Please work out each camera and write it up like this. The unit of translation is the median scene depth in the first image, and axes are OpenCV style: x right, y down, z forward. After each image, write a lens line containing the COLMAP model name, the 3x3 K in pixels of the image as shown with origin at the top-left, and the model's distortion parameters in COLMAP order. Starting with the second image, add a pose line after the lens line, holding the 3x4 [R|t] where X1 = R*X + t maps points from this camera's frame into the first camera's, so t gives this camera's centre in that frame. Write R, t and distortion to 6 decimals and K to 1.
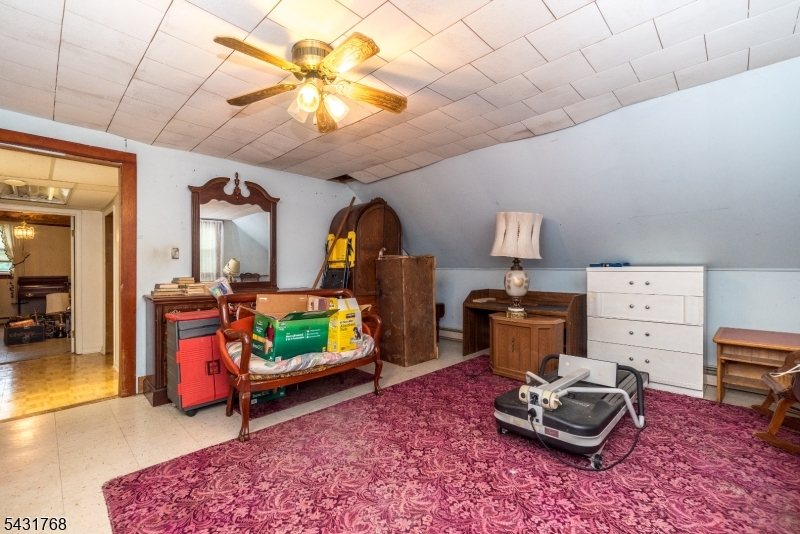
lens RADIAL K [[349.7, 0, 400.7], [0, 349.7, 263.3], [0, 0, 1]] dist [0.002729, 0.000293]
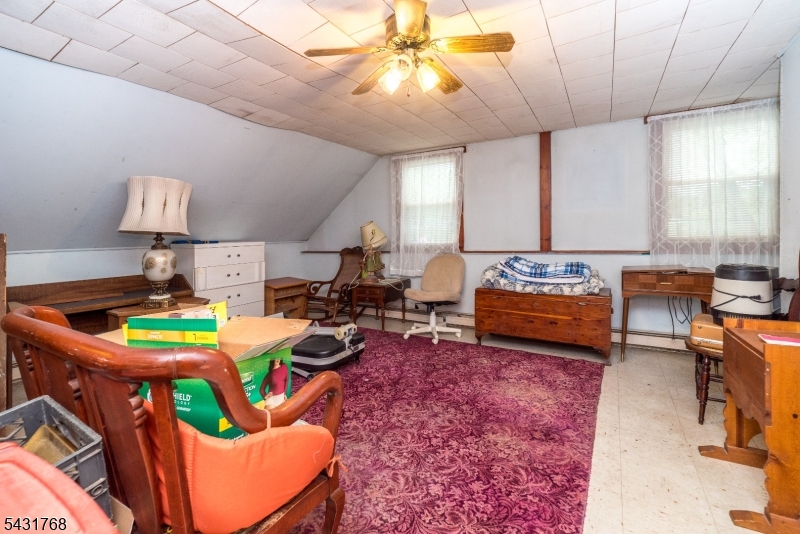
lens RADIAL K [[354.7, 0, 396.7], [0, 354.7, 248.2], [0, 0, 1]] dist [0.003543, 0.000507]
pose [[-0.229909, -0.027324, 0.972828, -1.148750], [0.012319, 0.999444, 0.030983, -0.005085], [-0.973134, 0.019108, -0.229444, 1.209002]]
